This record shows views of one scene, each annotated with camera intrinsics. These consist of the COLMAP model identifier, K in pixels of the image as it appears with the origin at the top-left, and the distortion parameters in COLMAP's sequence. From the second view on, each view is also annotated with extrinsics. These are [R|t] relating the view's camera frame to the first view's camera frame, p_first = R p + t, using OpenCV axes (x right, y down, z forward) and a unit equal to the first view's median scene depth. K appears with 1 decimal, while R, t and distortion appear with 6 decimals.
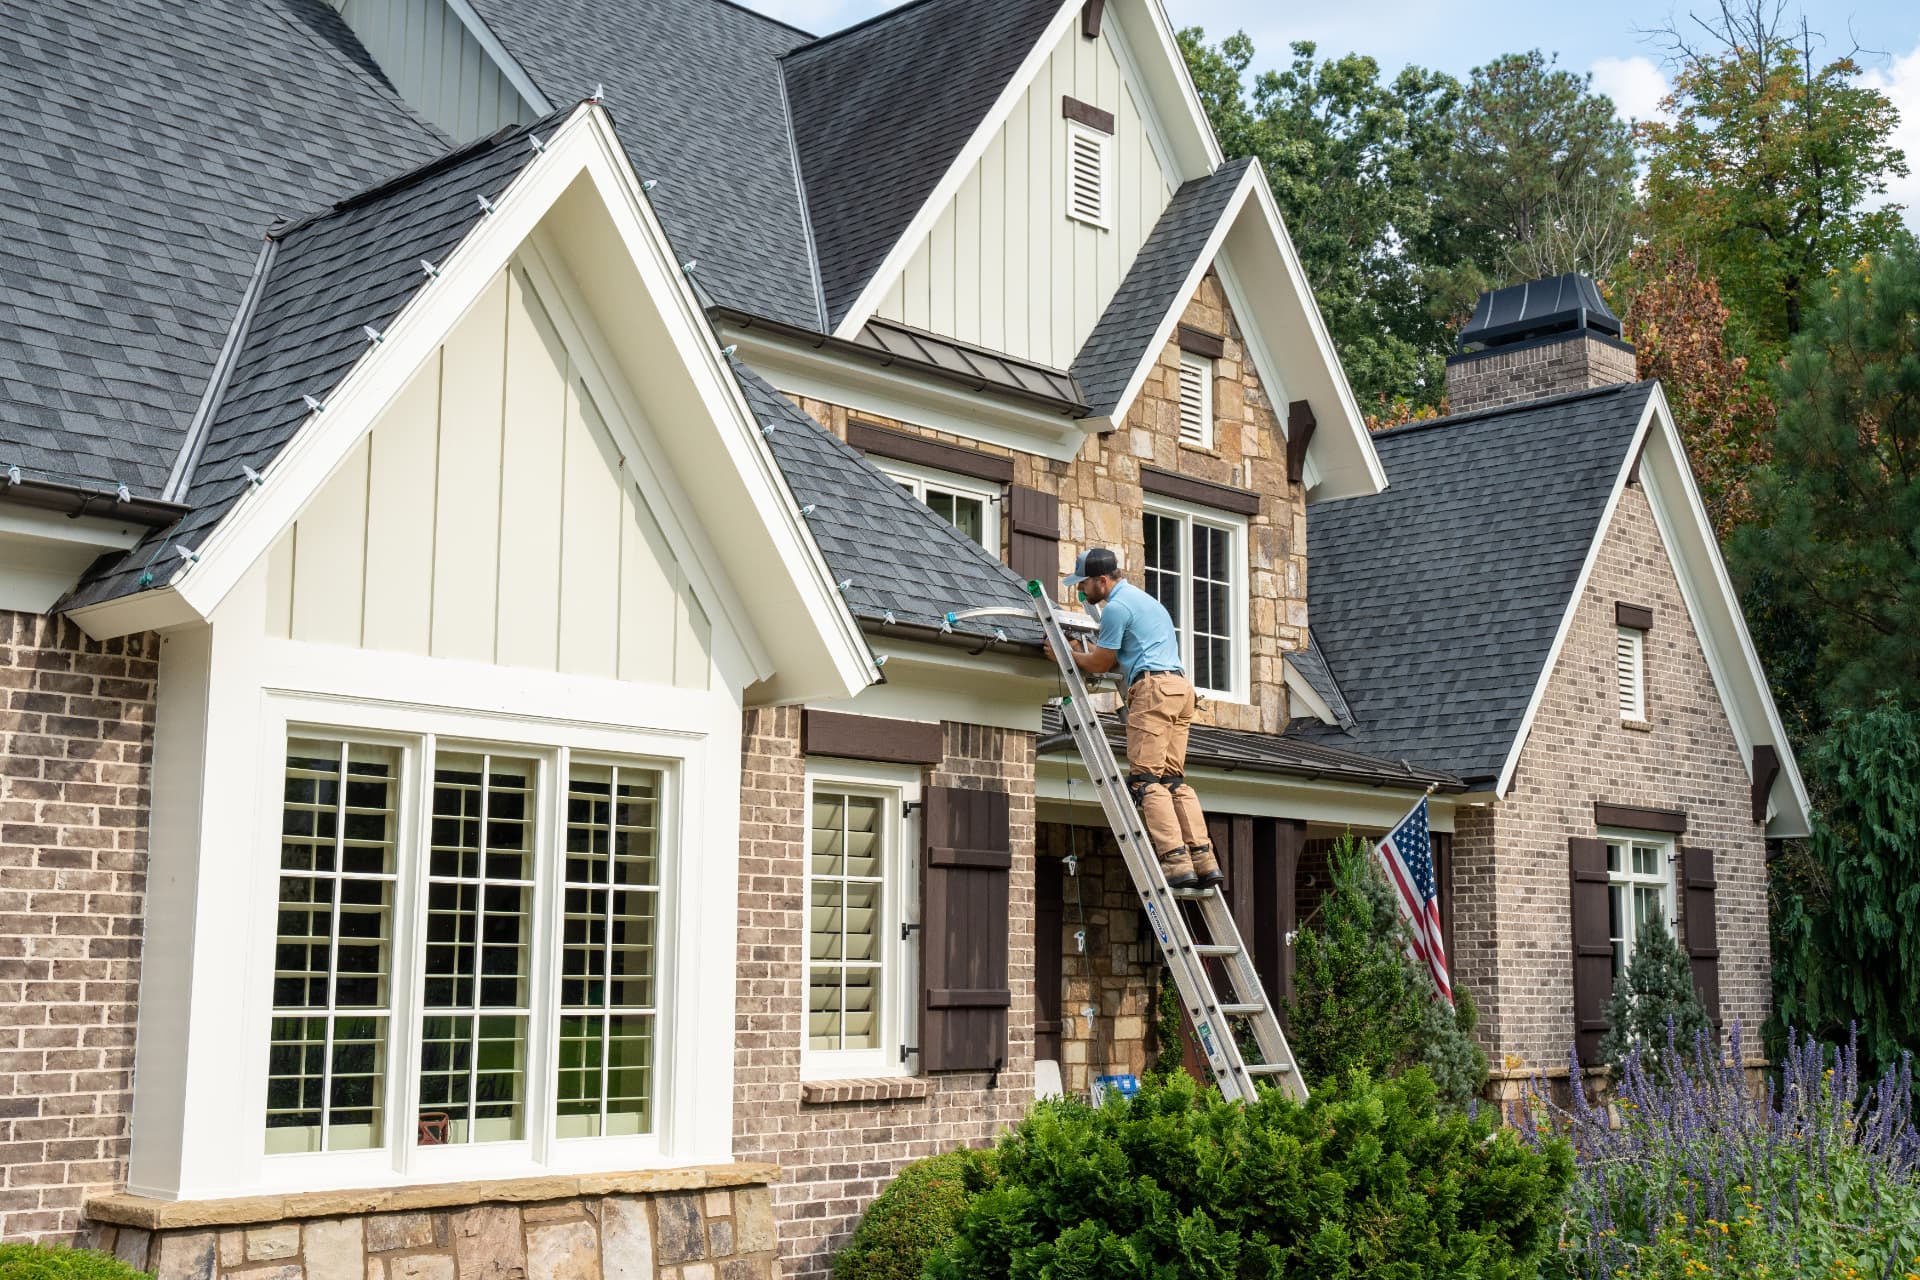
lens RADIAL K [[2278.6, 0, 960.0], [0, 2278.6, 640.0], [0, 0, 1]] dist [0.031436, 0.050409]
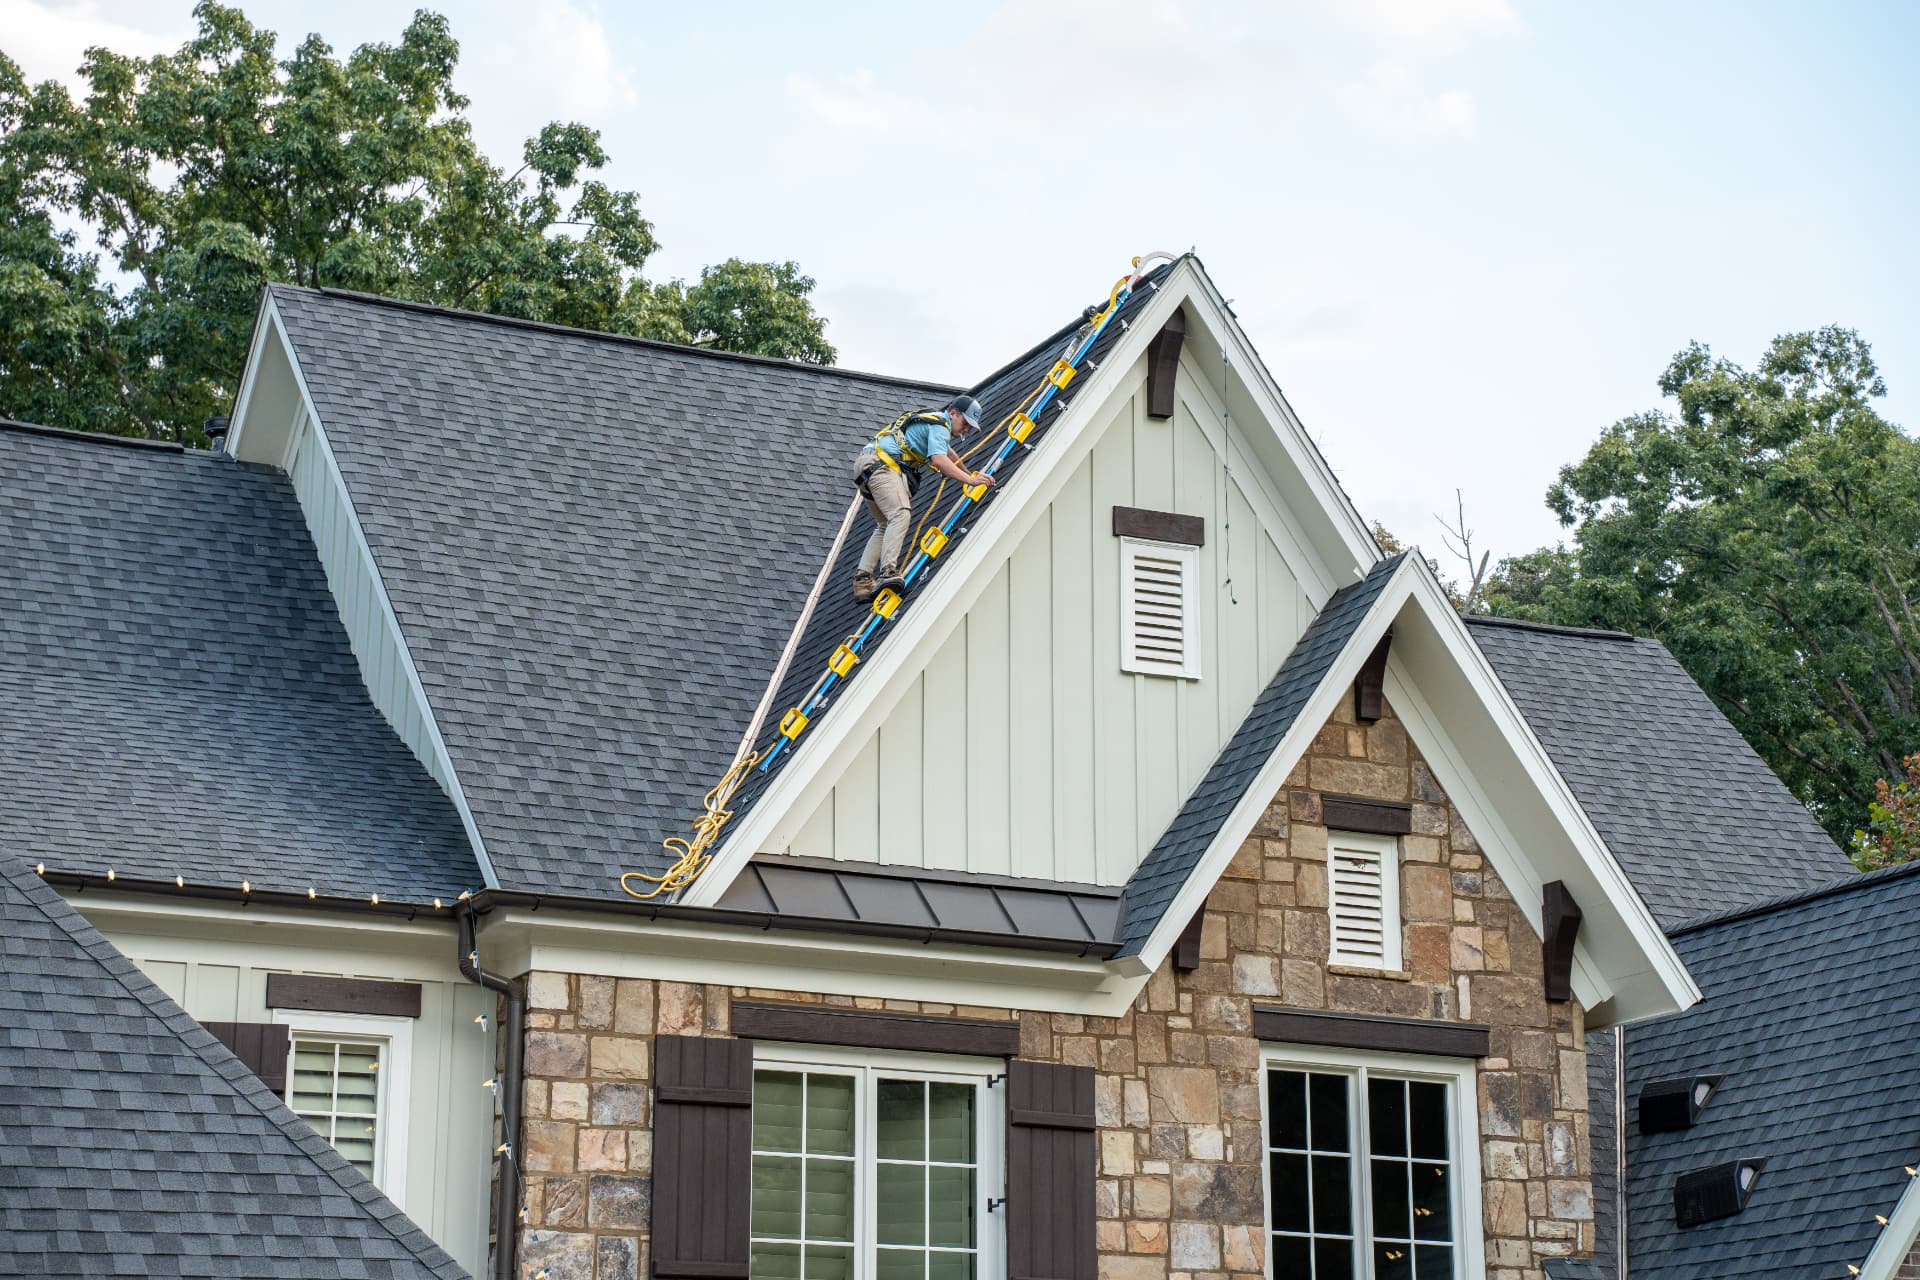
lens RADIAL K [[3884.3, 0, 960.0], [0, 3884.3, 640.0], [0, 0, 1]] dist [0.263608, 0.345352]
pose [[0.940173, -0.092484, -0.327904, 0.380671], [0.054886, 0.990995, -0.122136, -0.044170], [0.336247, 0.096832, 0.936783, -0.168184]]
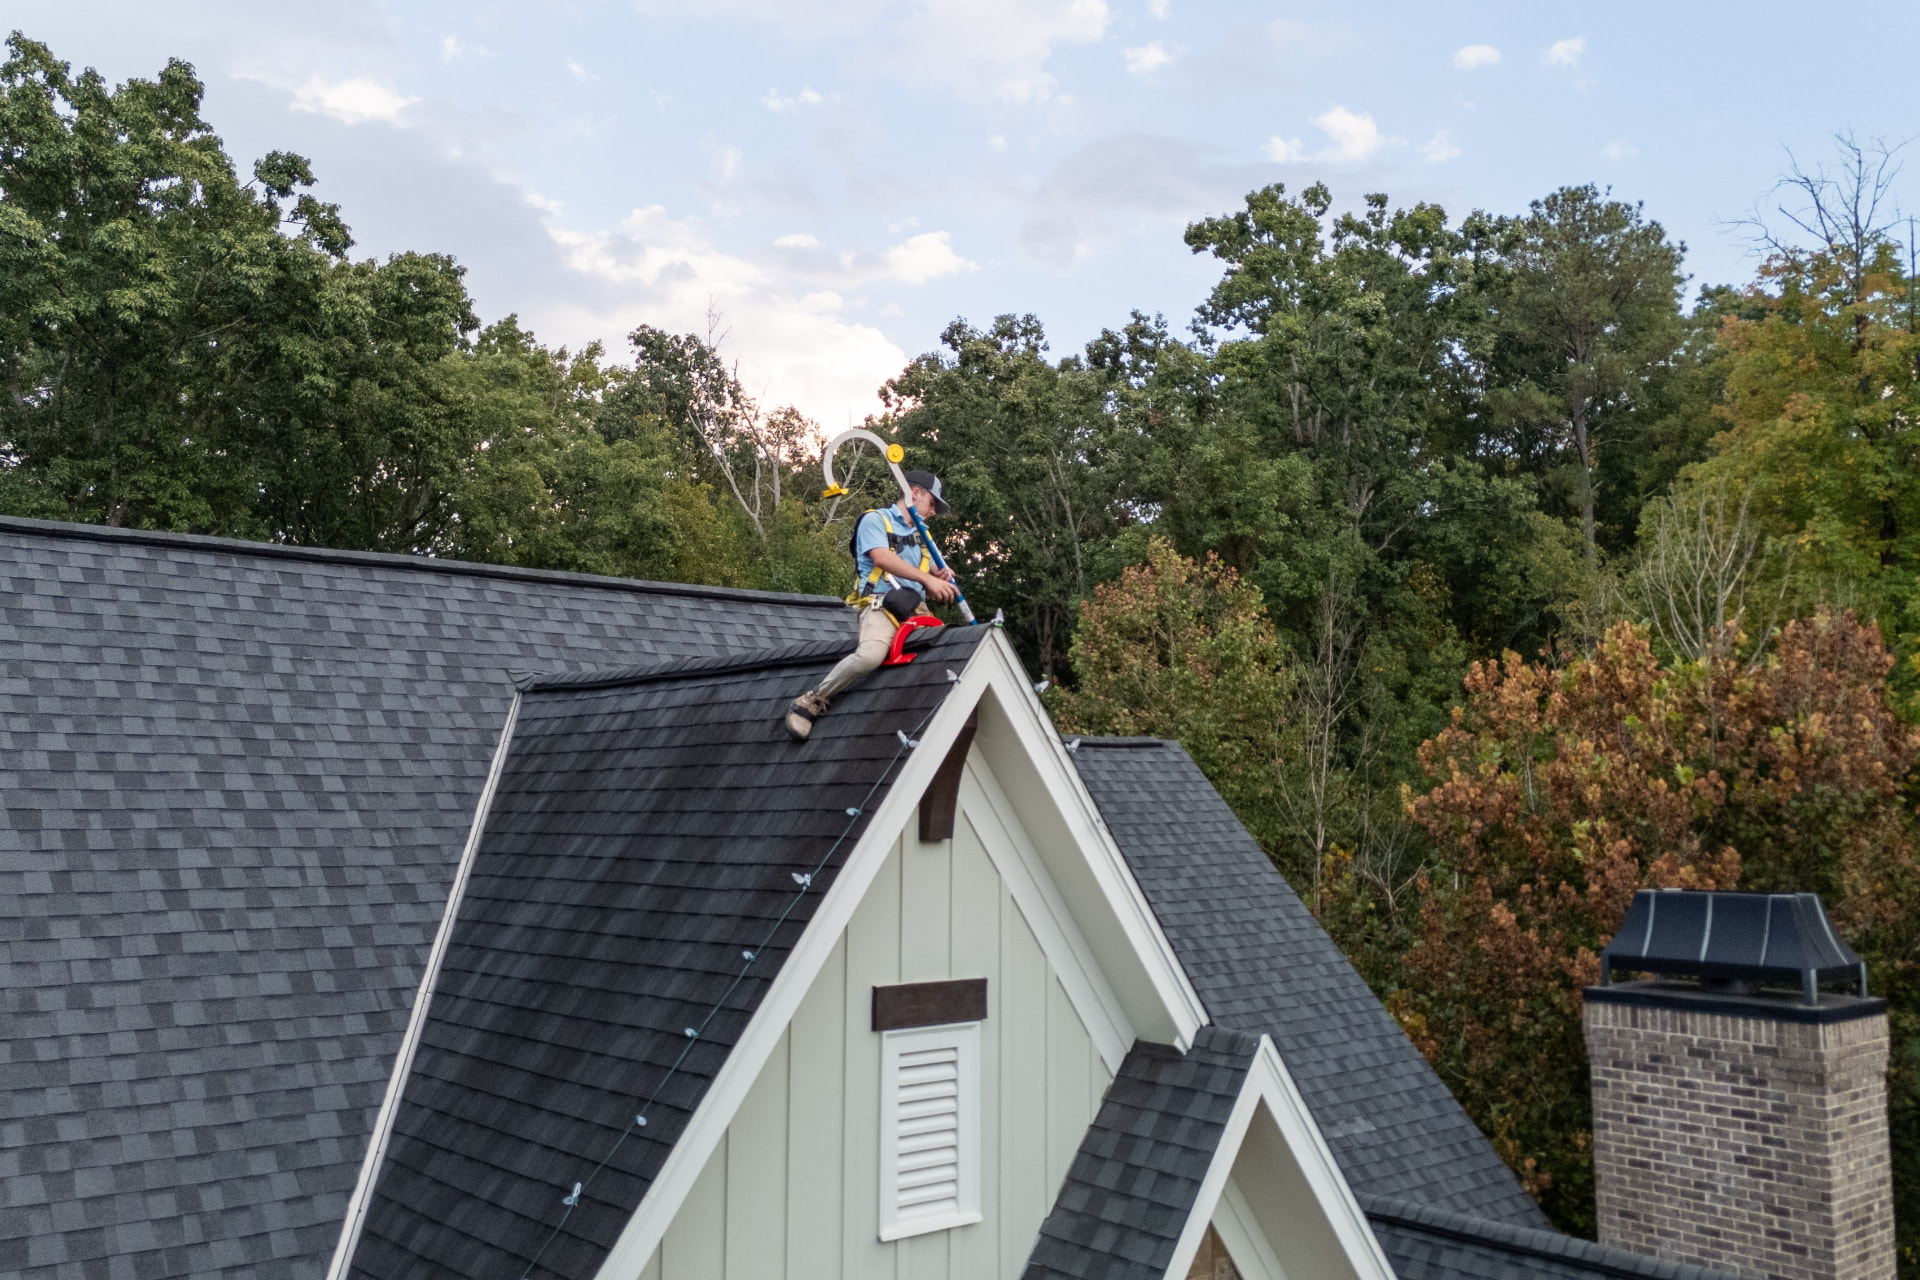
lens RADIAL K [[1676.5, 0, 960.0], [0, 1676.5, 640.0], [0, 0, 1]] dist [0.052106, -0.019493]
pose [[0.995261, -0.013089, -0.096352, 0.095692], [0.017122, 0.999006, 0.041145, -0.312309], [0.095718, -0.042600, 0.994497, 0.598495]]
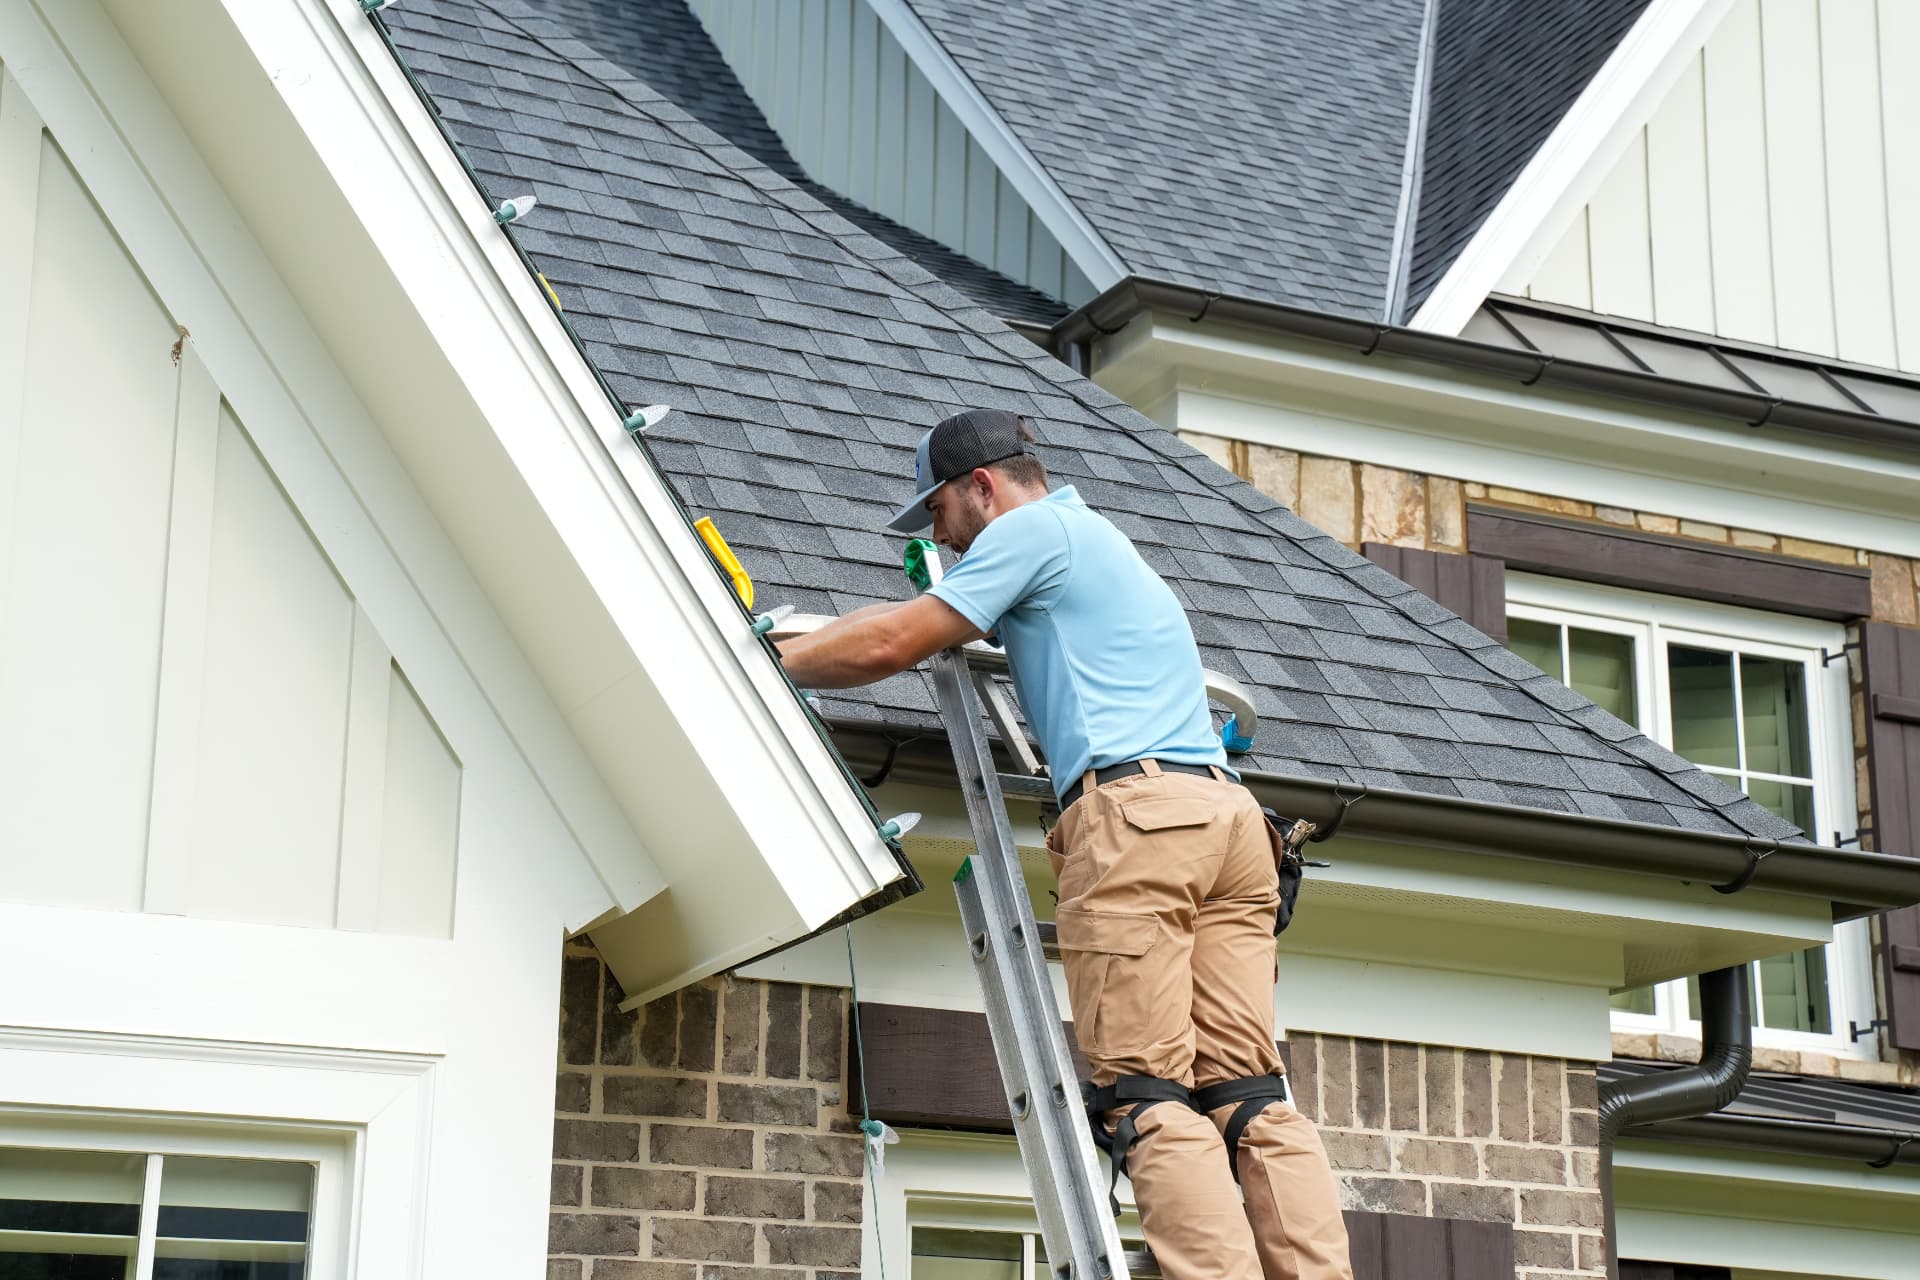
lens RADIAL K [[3481.9, 0, 960.0], [0, 3481.9, 640.0], [0, 0, 1]] dist [0.178554, 0.051580]
pose [[0.942532, -0.091952, -0.321214, 0.071141], [0.048092, 0.988710, -0.141917, 0.026997], [0.330636, 0.118313, 0.936313, 0.223837]]
